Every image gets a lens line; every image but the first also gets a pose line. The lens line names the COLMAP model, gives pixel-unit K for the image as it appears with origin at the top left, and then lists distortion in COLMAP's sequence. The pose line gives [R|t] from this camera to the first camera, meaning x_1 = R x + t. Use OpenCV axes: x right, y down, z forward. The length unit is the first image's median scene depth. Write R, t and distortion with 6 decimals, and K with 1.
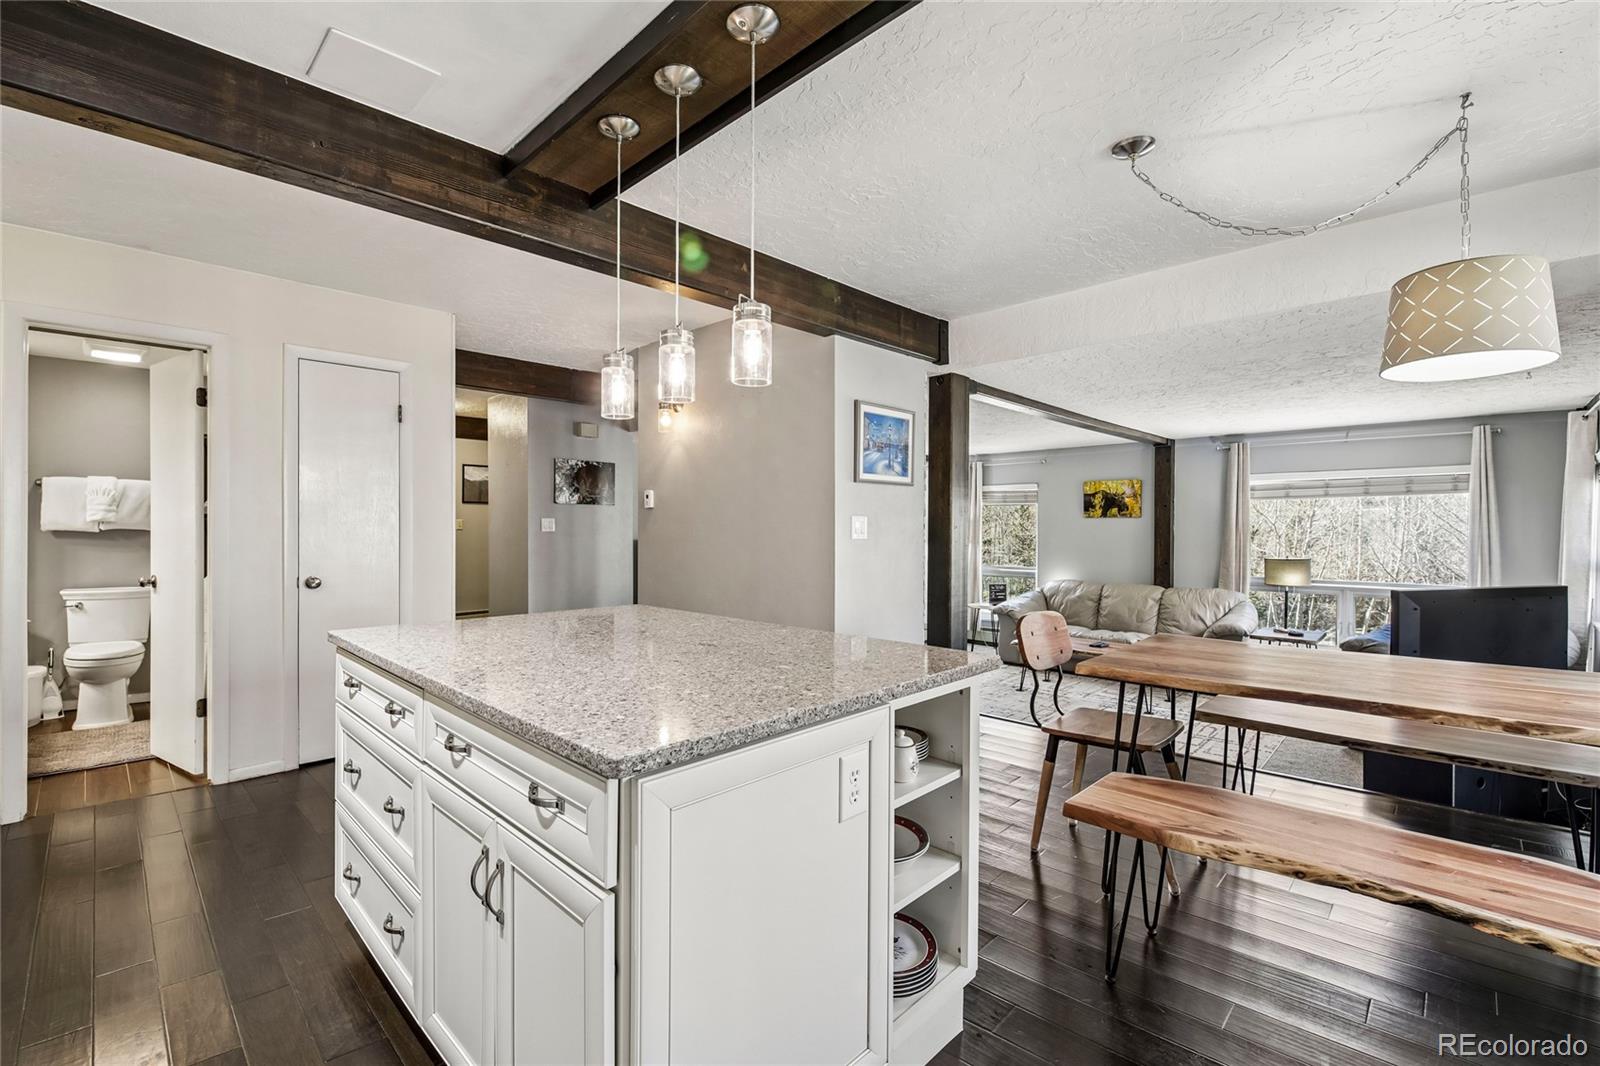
lens RADIAL K [[697.0, 0, 795.0], [0, 697.0, 530.3], [0, 0, 1]] dist [-0.000510, -0.009263]
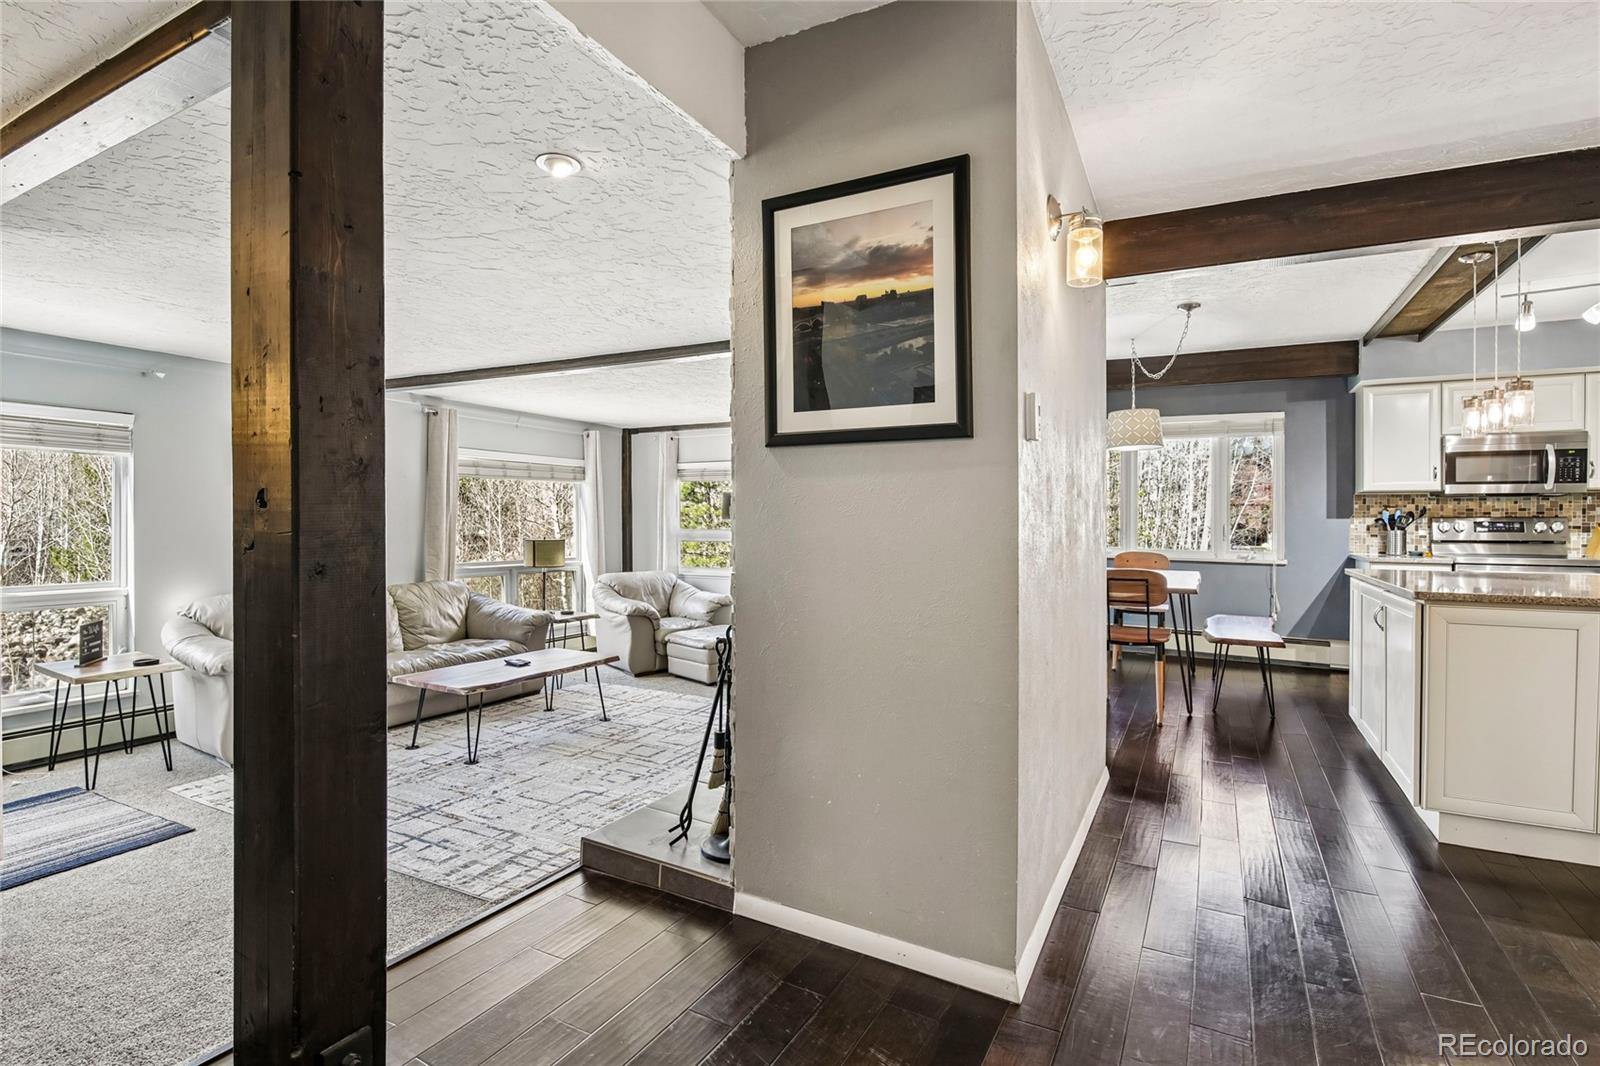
lens RADIAL K [[773.4, 0, 805.2], [0, 773.4, 527.3], [0, 0, 1]] dist [0.013375, -0.020253]
pose [[-0.292980, -0.013322, 0.956026, -0.369303], [-0.005345, 0.999910, 0.012295, 0.006207], [-0.956104, -0.001508, -0.293025, 0.783875]]
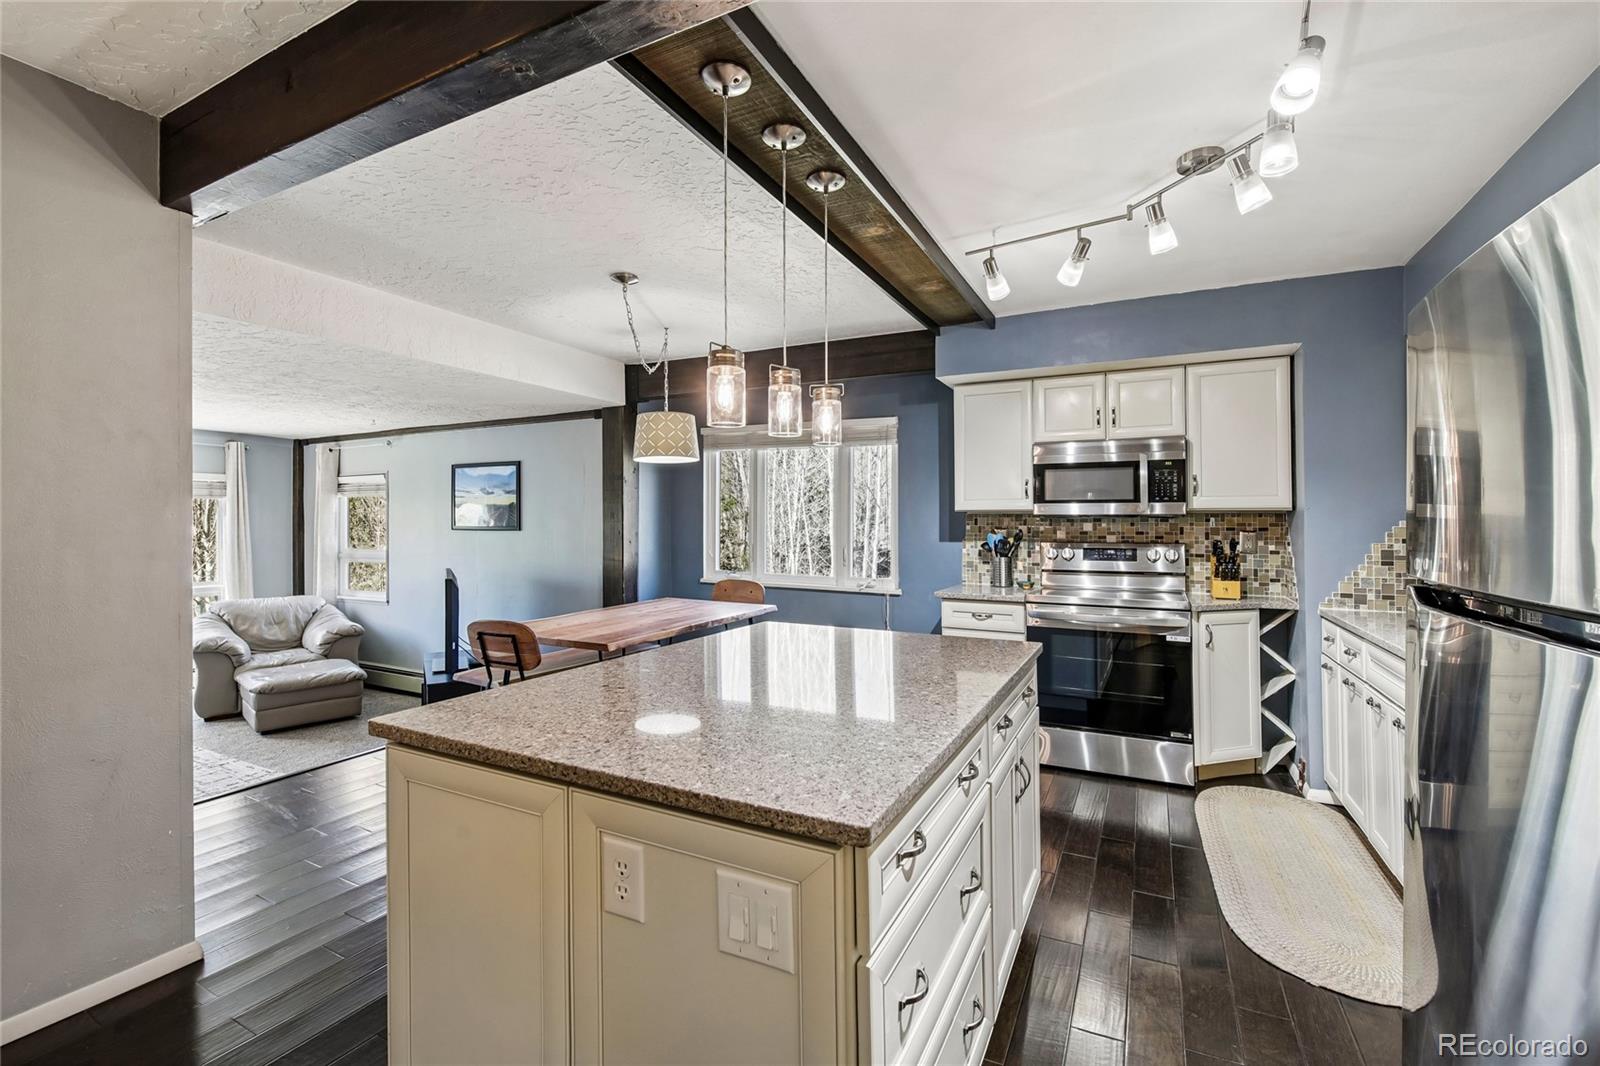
lens RADIAL K [[691.0, 0, 803.9], [0, 691.0, 522.6], [0, 0, 1]] dist [0.005990, -0.012341]
pose [[-0.299663, -0.003685, 0.954038, -0.305710], [-0.002367, 0.999992, 0.003119, -0.014774], [-0.954042, -0.001324, -0.299670, 0.326135]]
